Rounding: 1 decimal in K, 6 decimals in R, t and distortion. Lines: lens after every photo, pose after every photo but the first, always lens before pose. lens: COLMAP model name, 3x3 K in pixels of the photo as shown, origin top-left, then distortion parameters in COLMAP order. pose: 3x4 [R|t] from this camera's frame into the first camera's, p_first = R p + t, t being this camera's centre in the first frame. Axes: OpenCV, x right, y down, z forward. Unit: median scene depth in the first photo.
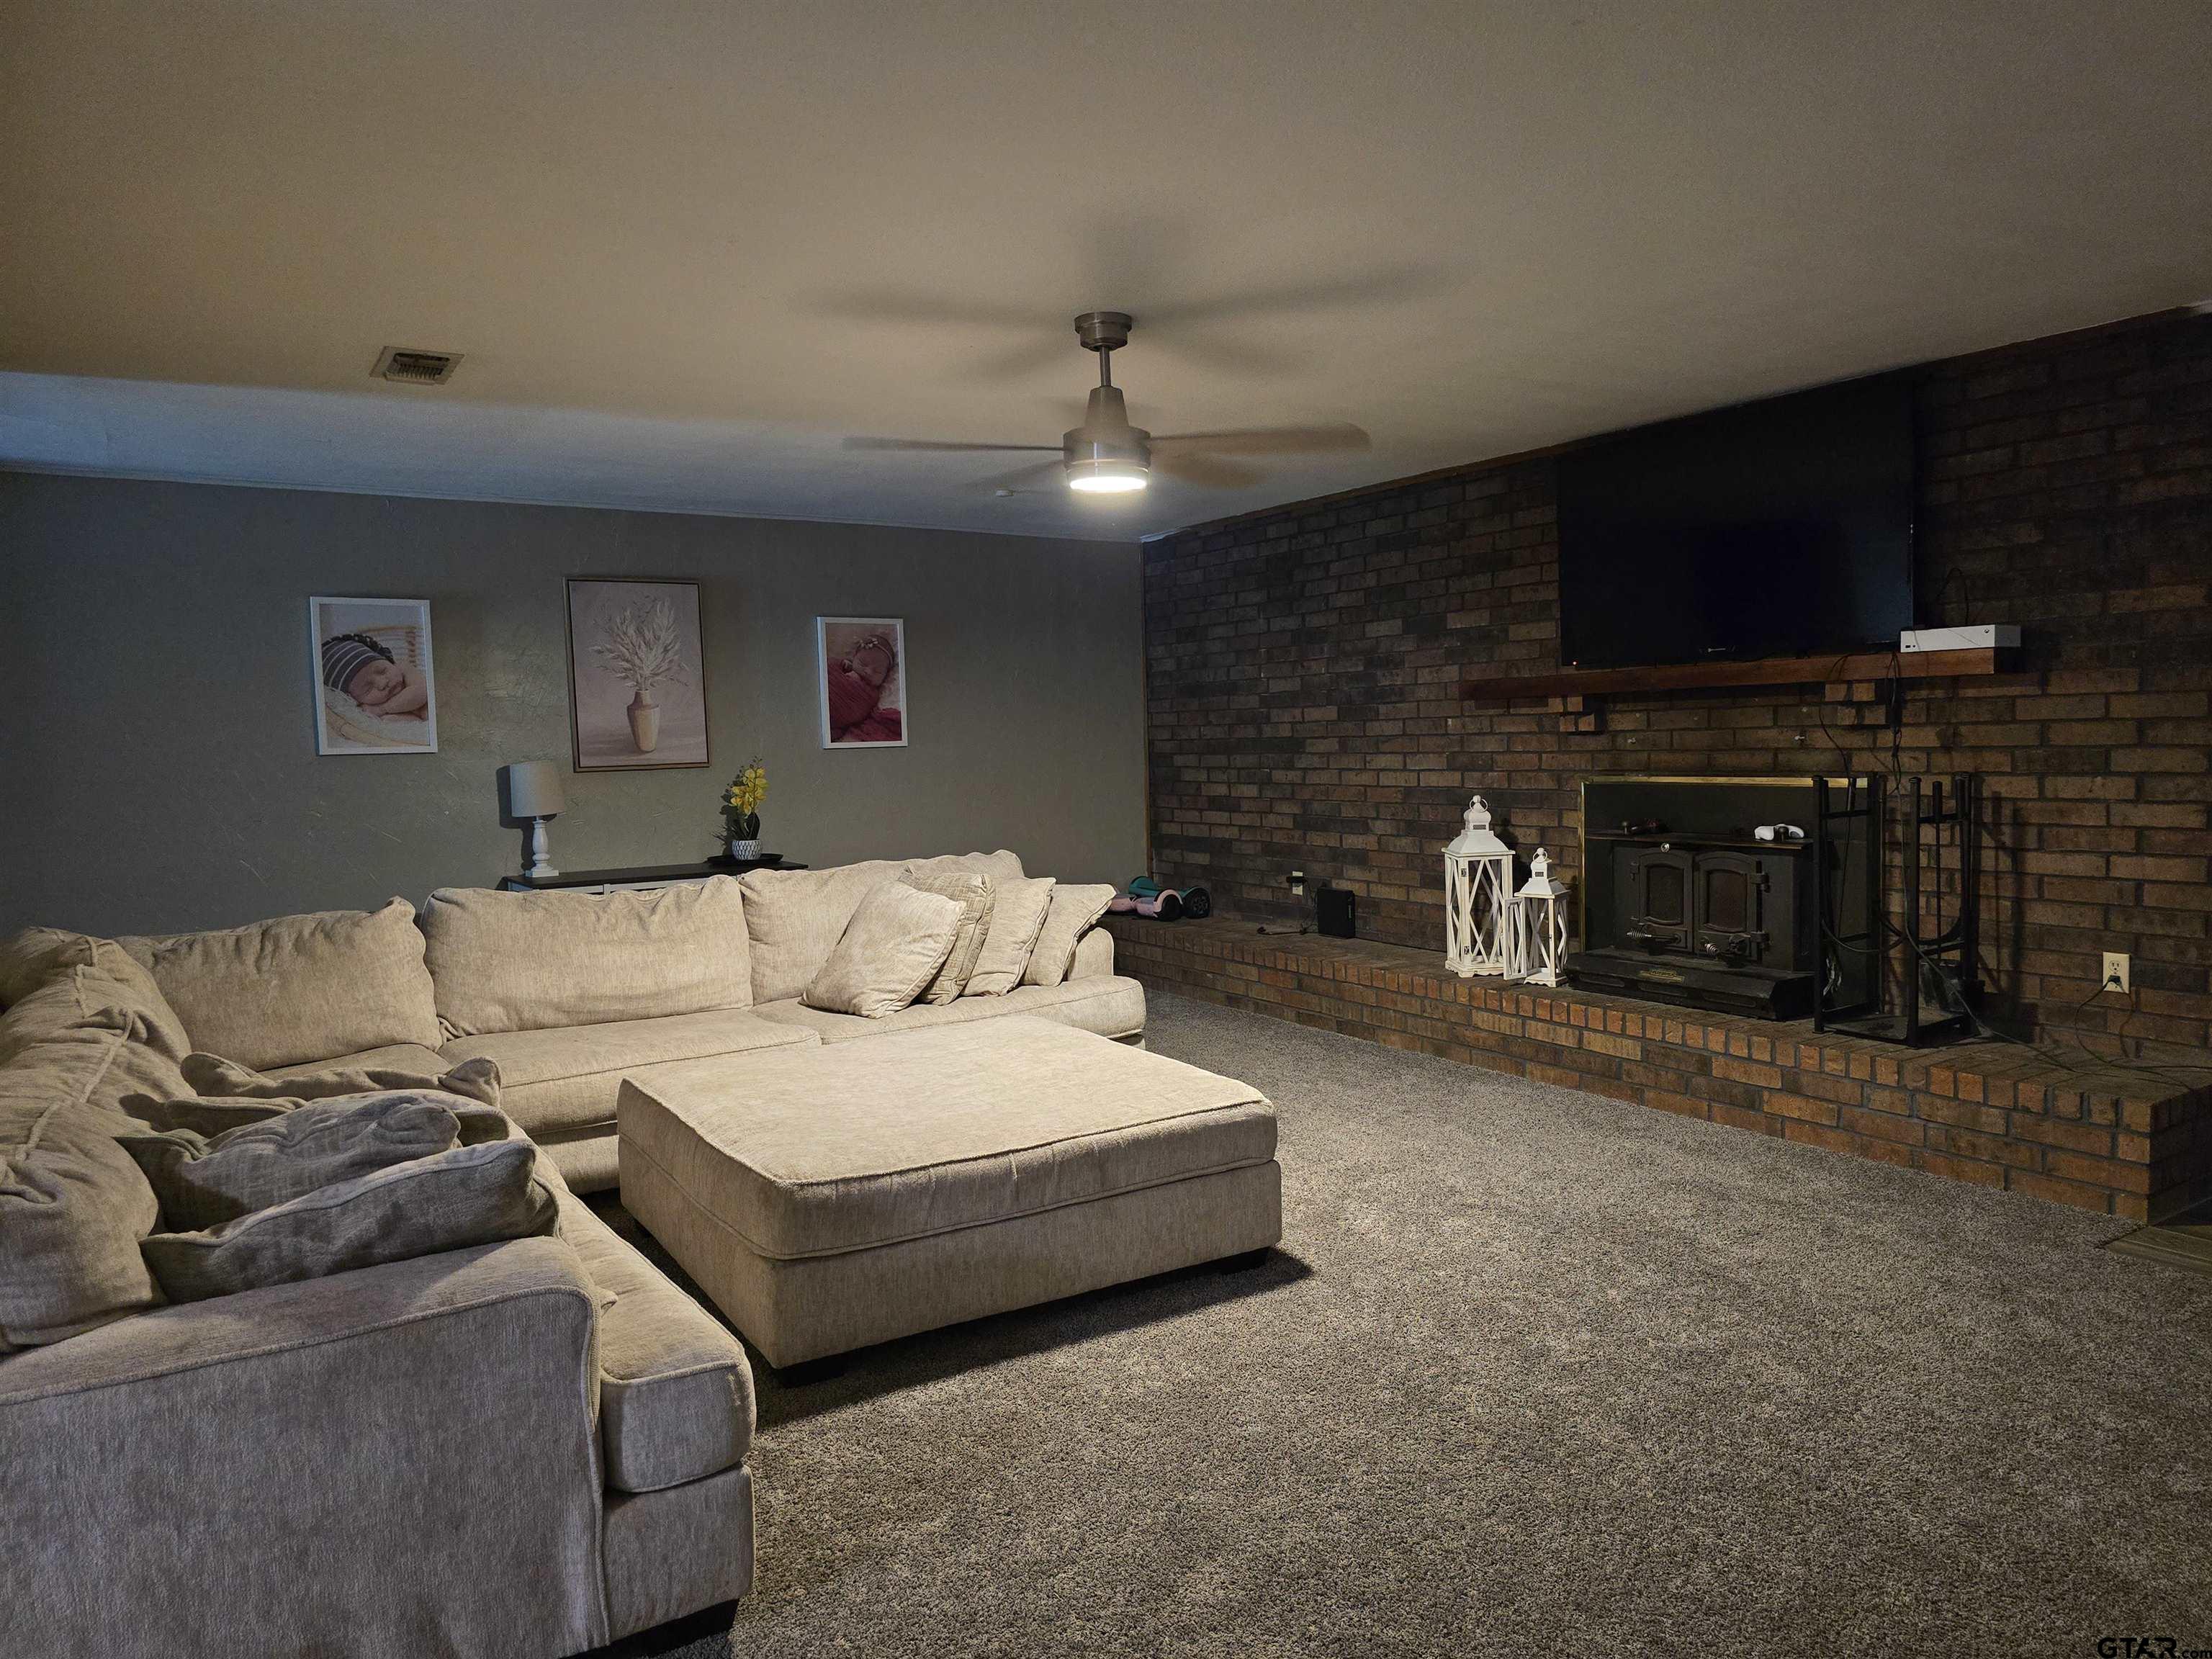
lens RADIAL K [[1487.2, 0, 1106.0], [0, 1487.2, 829.5], [0, 0, 1]] dist [0.000332, -0.043618]
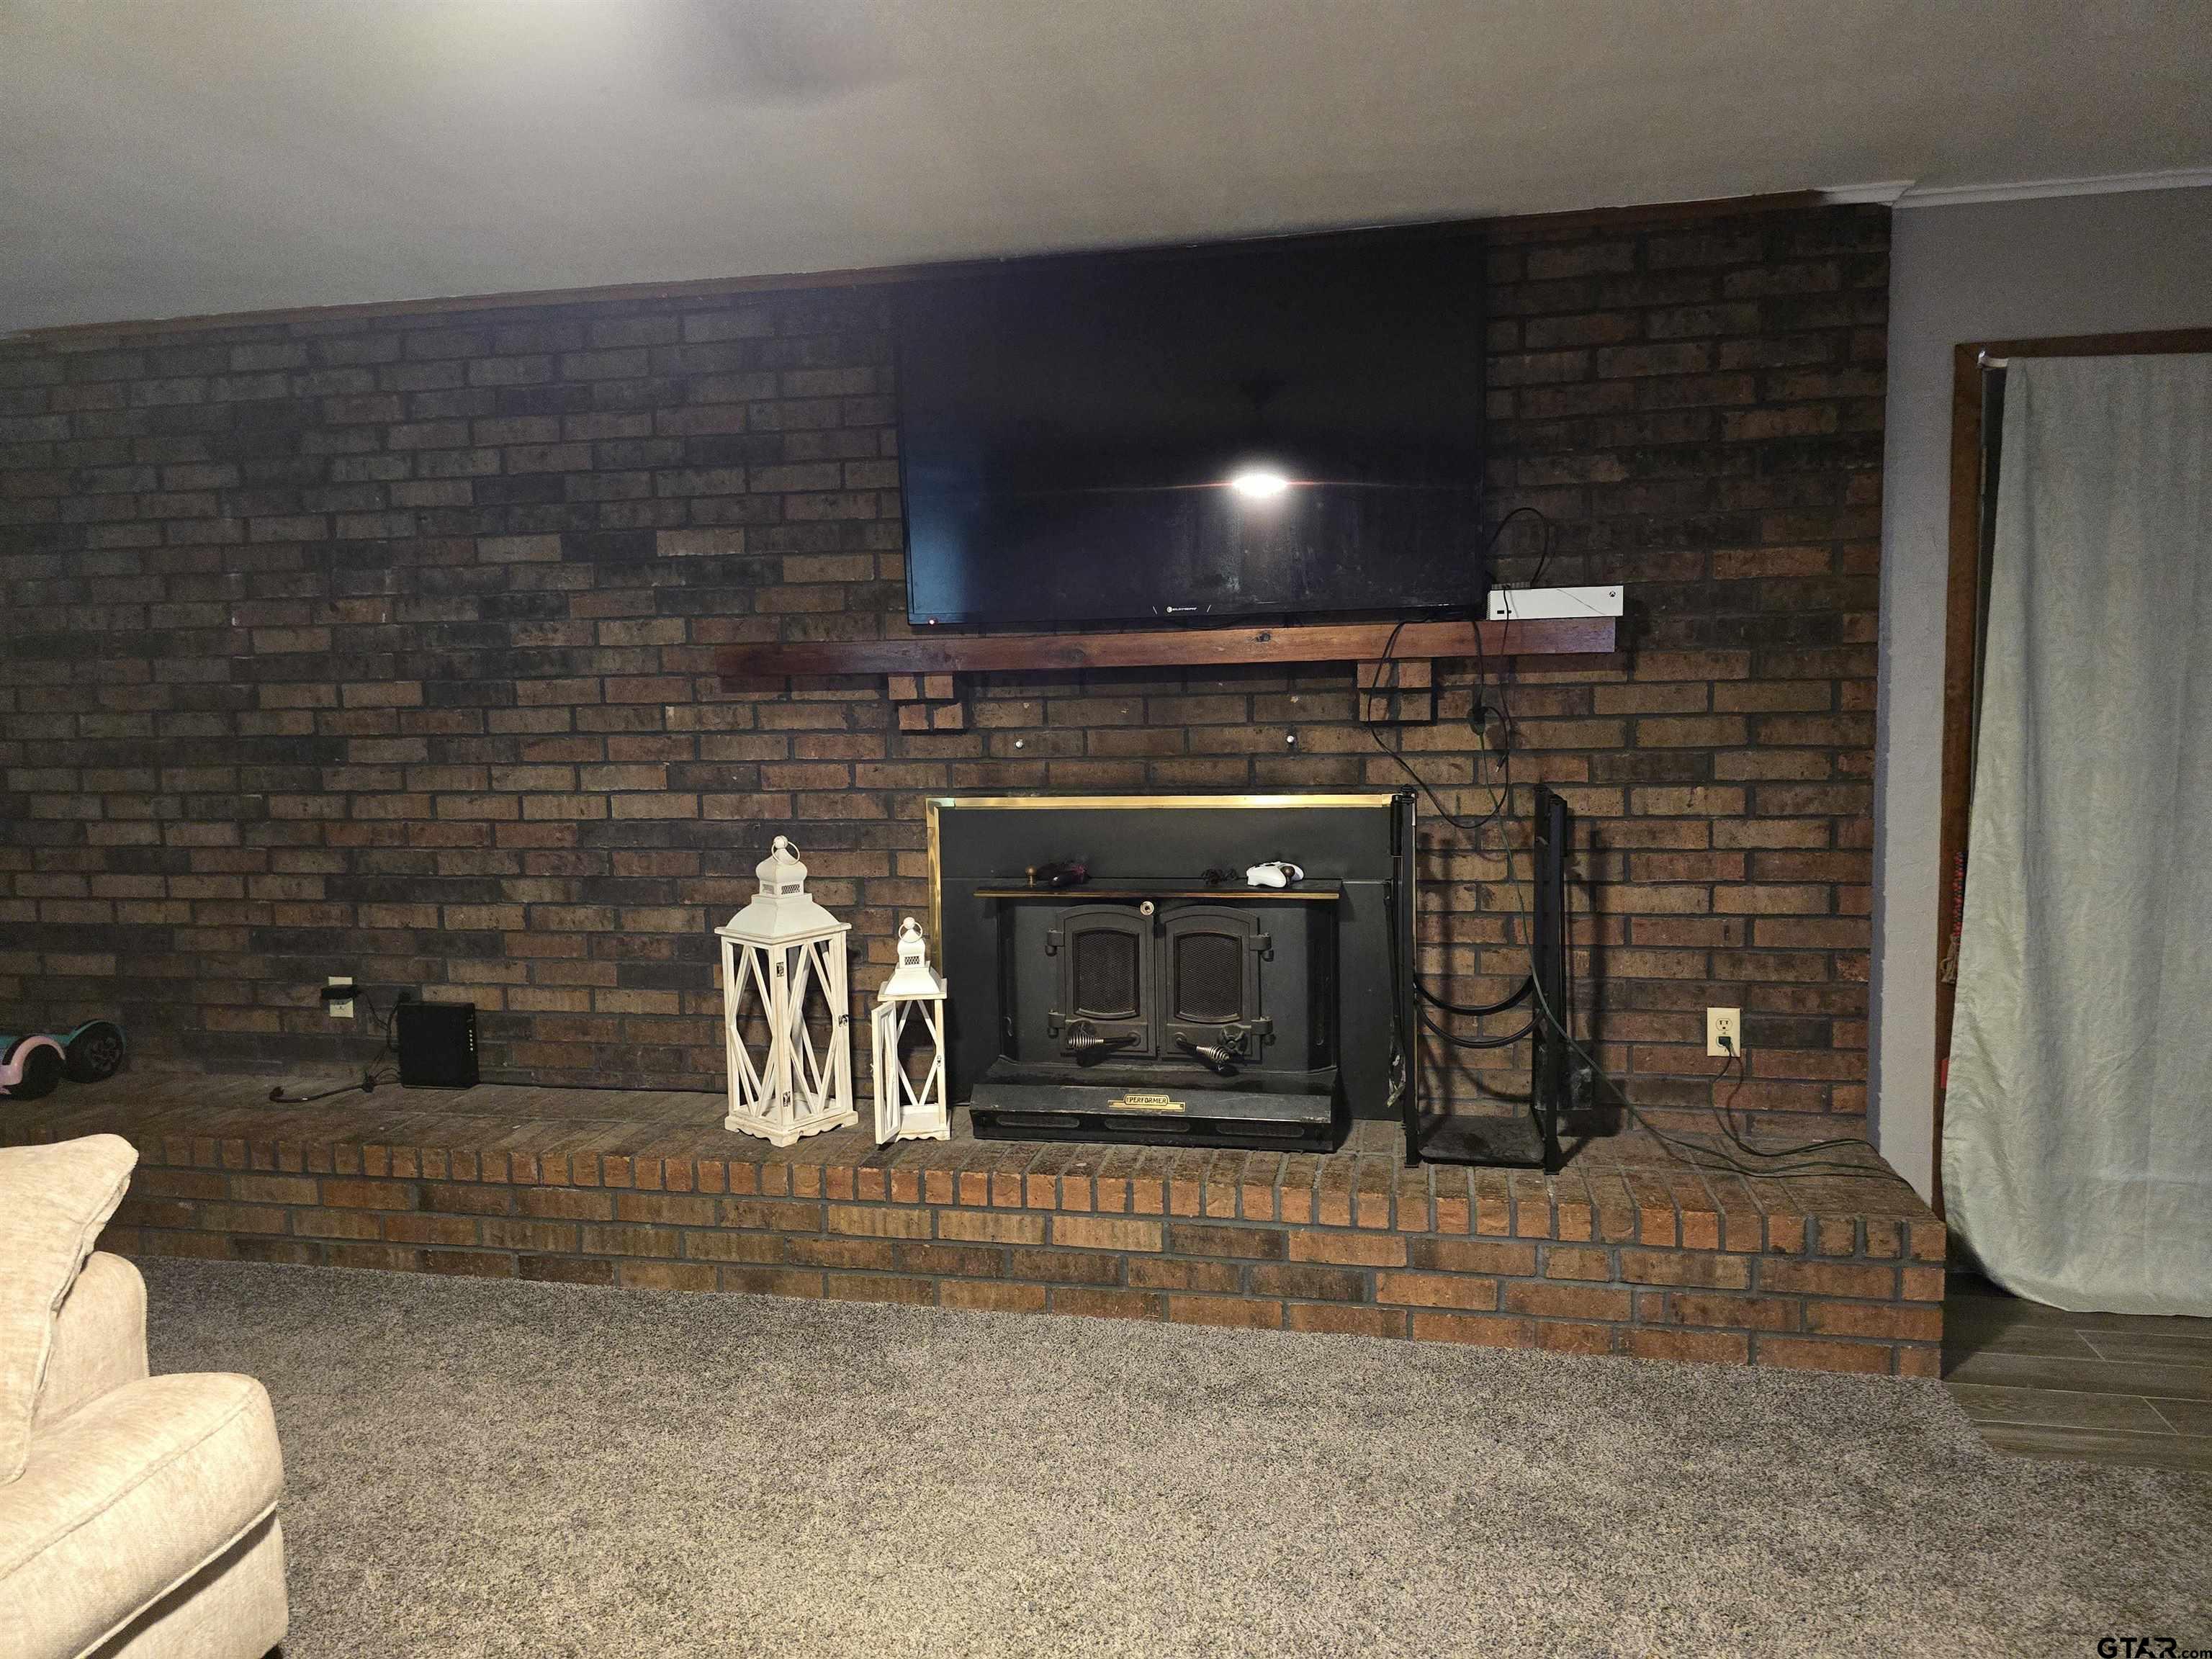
lens RADIAL K [[1462.8, 0, 1111.6], [0, 1462.8, 820.8], [0, 0, 1]] dist [0.066425, -0.076855]
pose [[0.695051, -0.048469, 0.717325, -0.092709], [0.045194, 0.998697, 0.023690, -0.042361], [-0.717538, 0.015953, 0.696336, 0.566183]]
